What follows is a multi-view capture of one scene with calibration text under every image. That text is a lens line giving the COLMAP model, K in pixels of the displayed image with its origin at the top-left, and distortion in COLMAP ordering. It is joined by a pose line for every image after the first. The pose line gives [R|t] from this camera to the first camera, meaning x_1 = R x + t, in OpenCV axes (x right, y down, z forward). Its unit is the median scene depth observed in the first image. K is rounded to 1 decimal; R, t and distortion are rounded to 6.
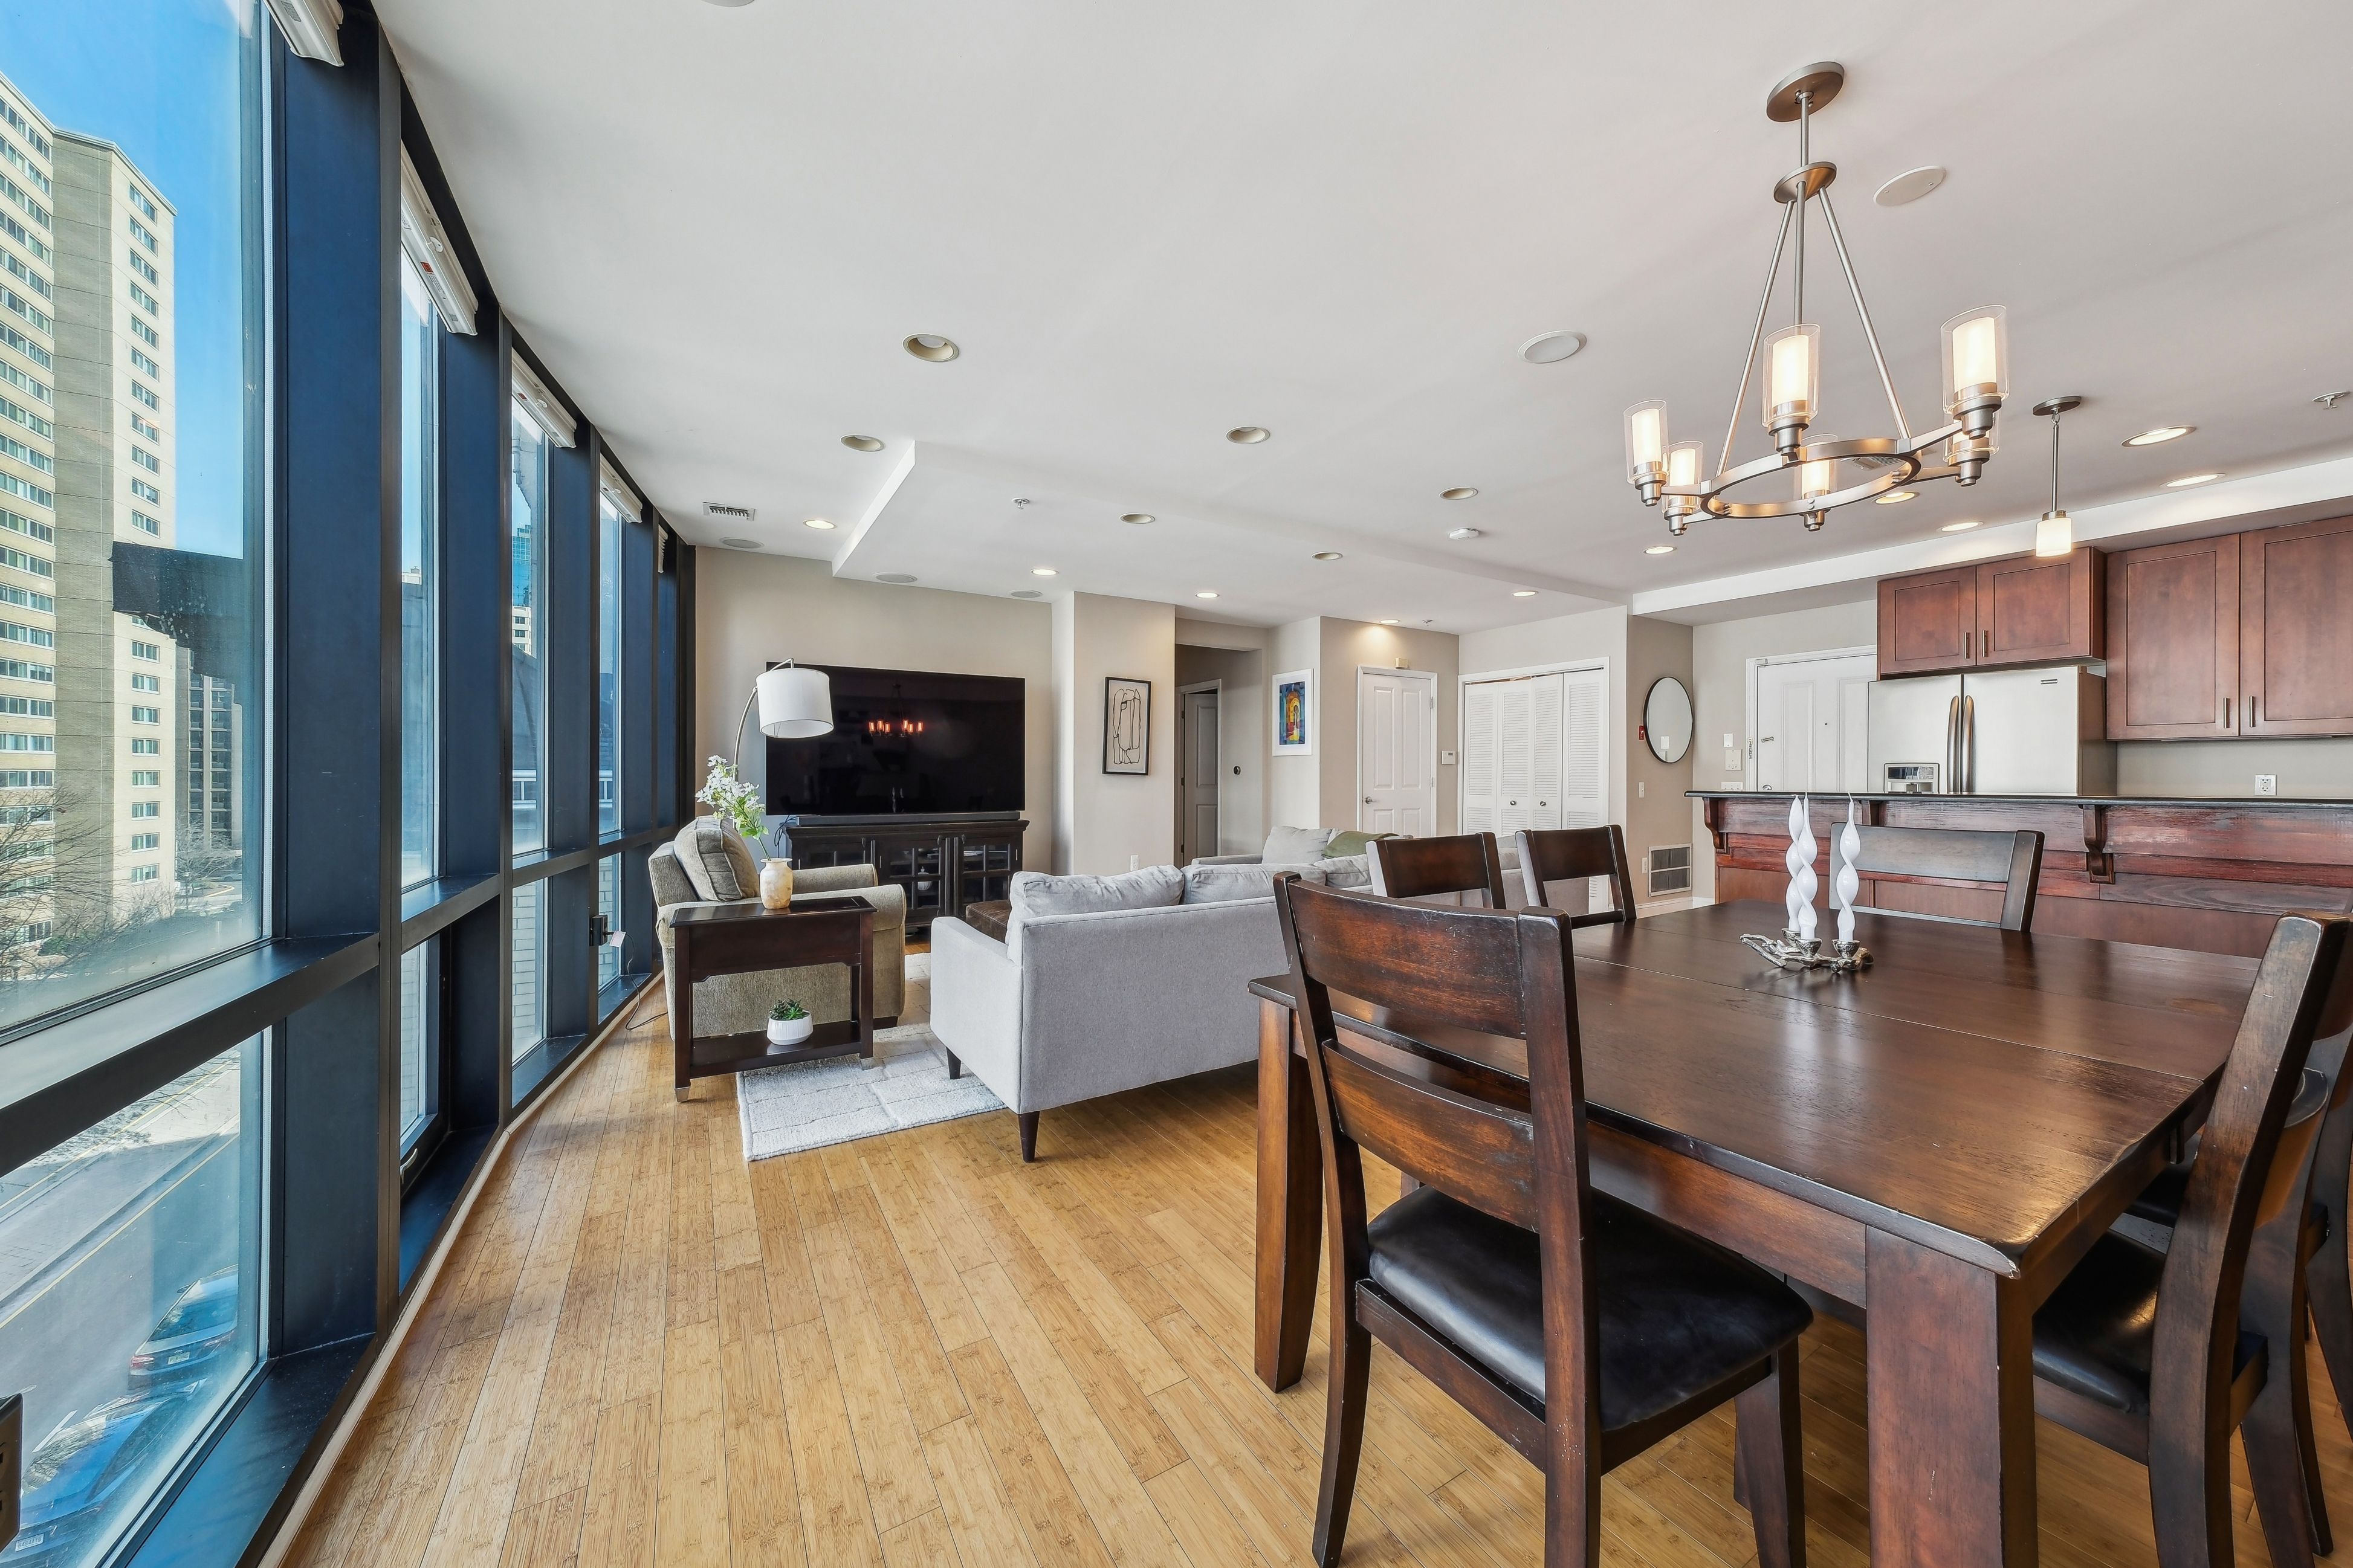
lens RADIAL K [[806.4, 0, 1181.5], [0, 806.4, 778.1], [0, 0, 1]] dist [0.003078, 0.000316]
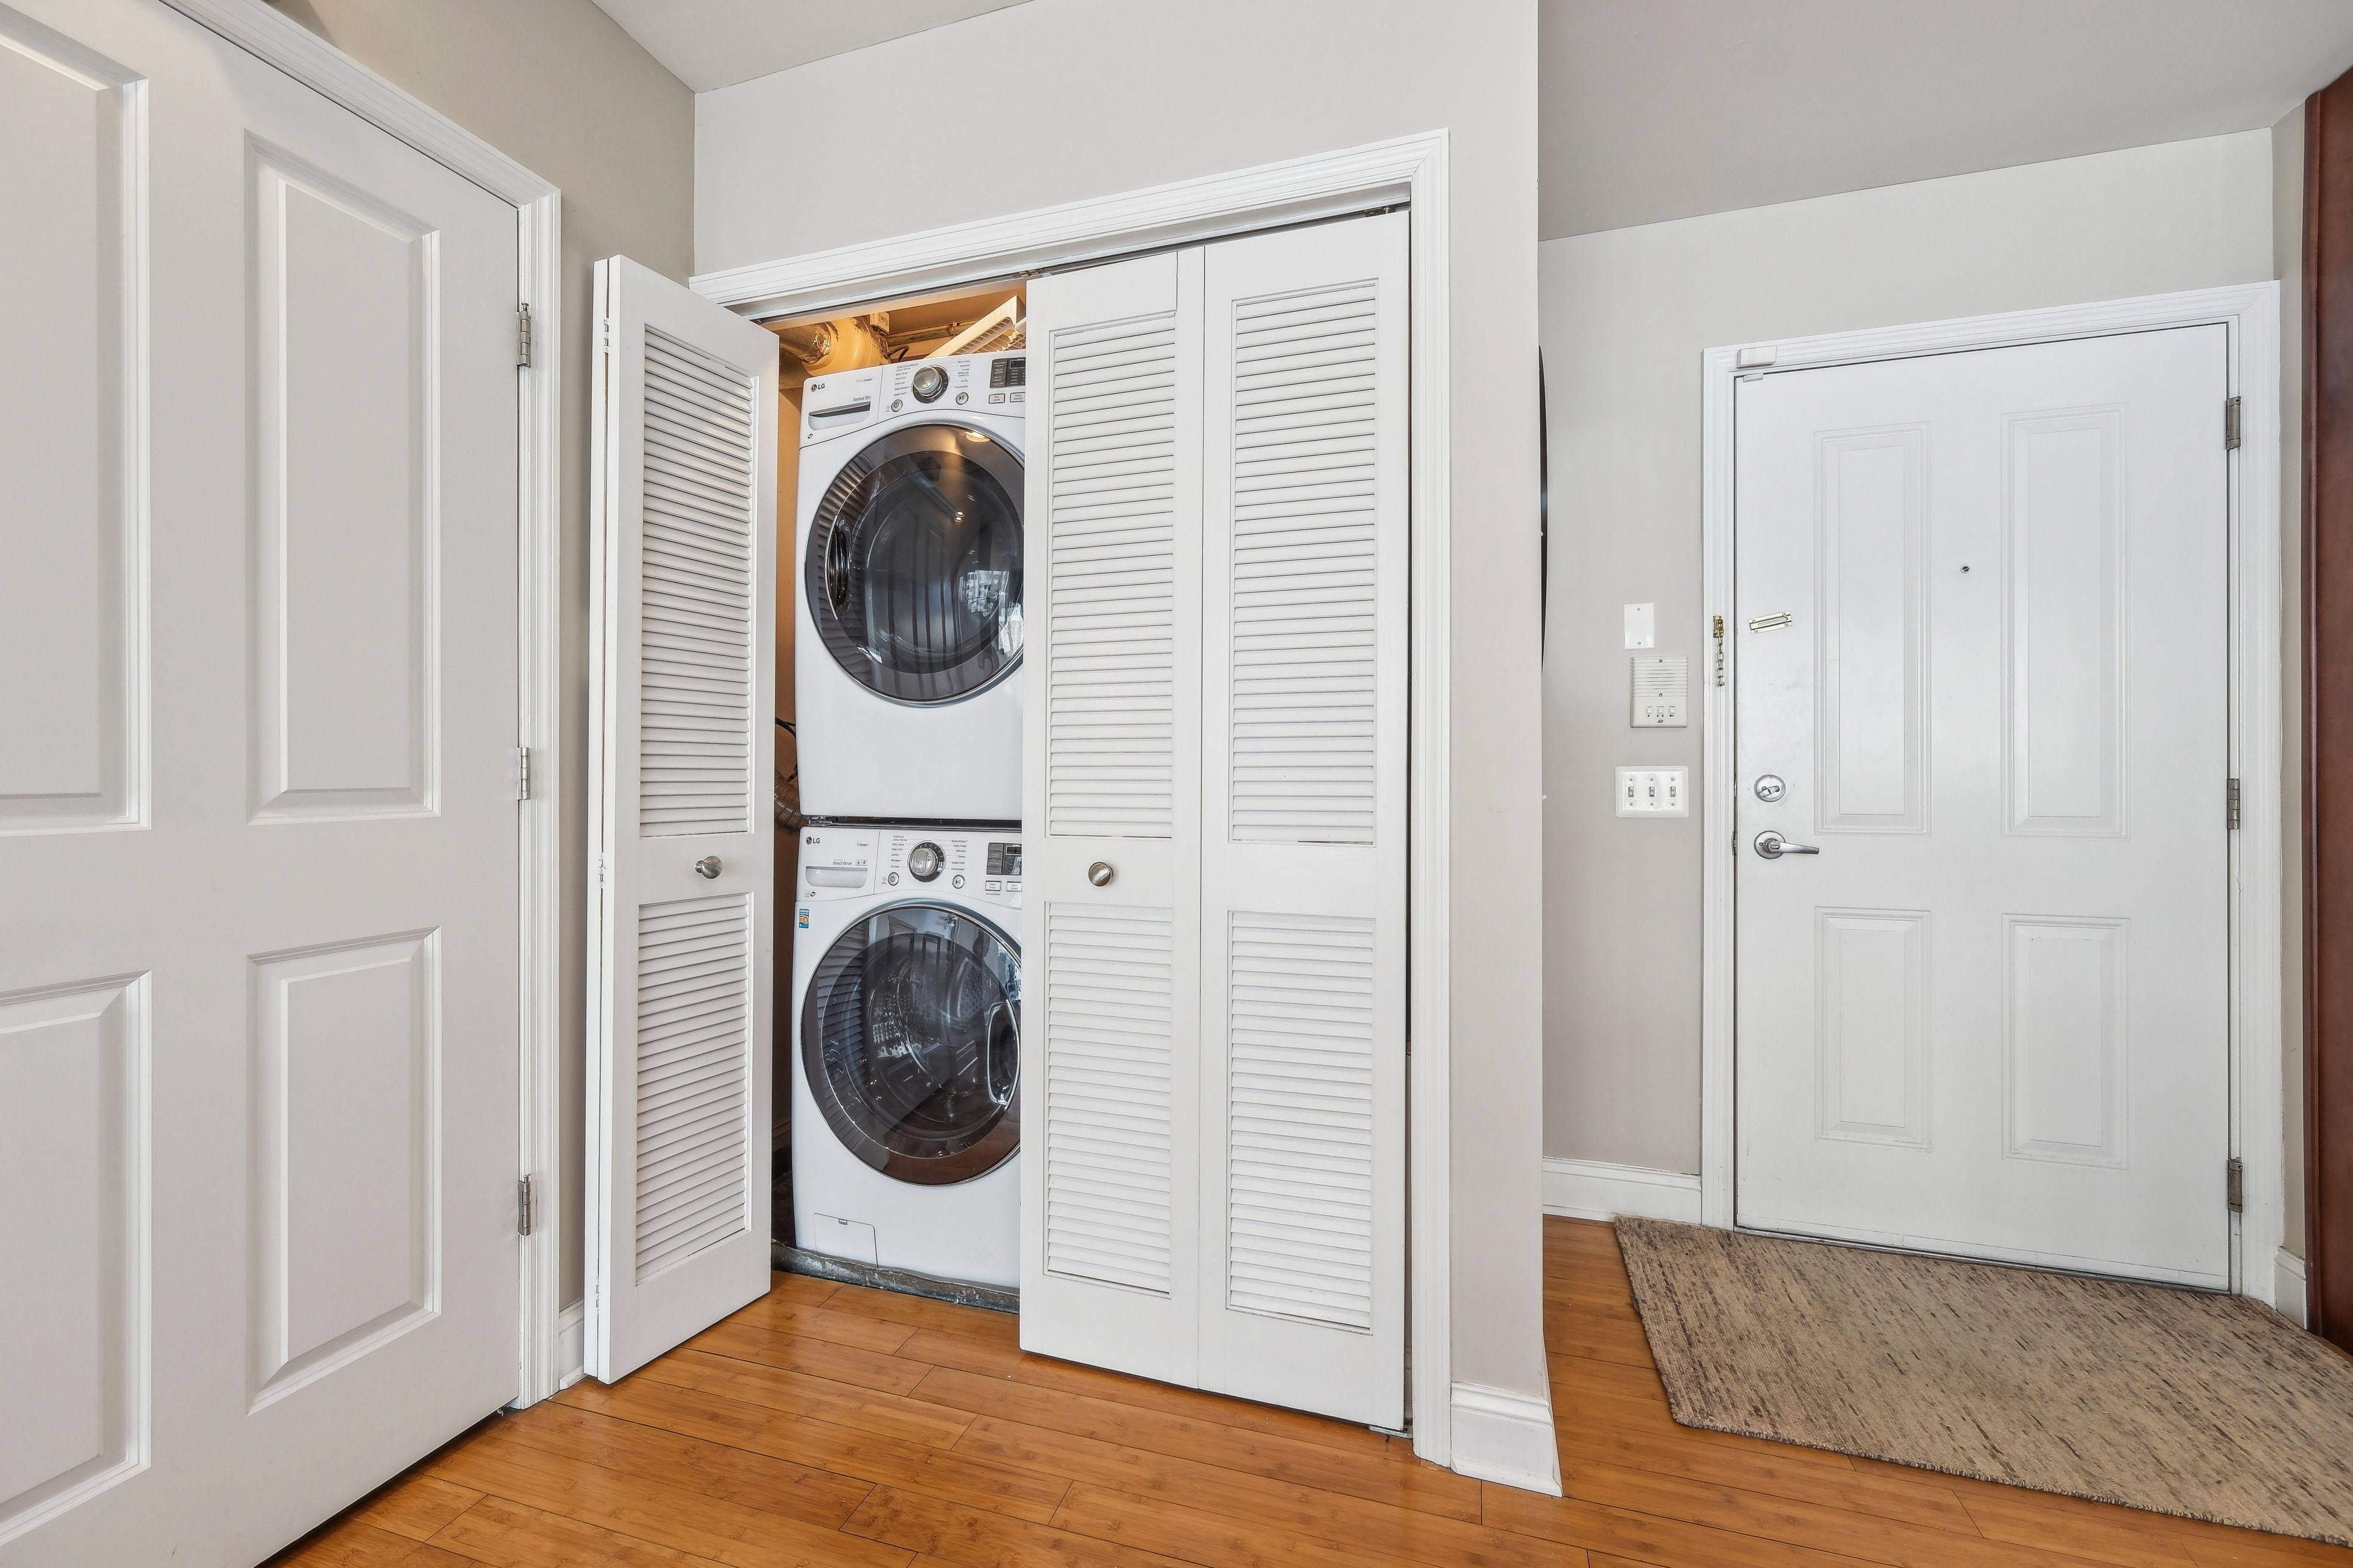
lens RADIAL K [[945.6, 0, 1175.3], [0, 945.6, 767.8], [0, 0, 1]] dist [0.000125, 0.000006]
pose [[0.749685, -0.006654, 0.661762, 0.262923], [0.005985, 0.999977, 0.003274, 0.002687], [-0.661768, 0.001507, 0.749707, 0.702797]]
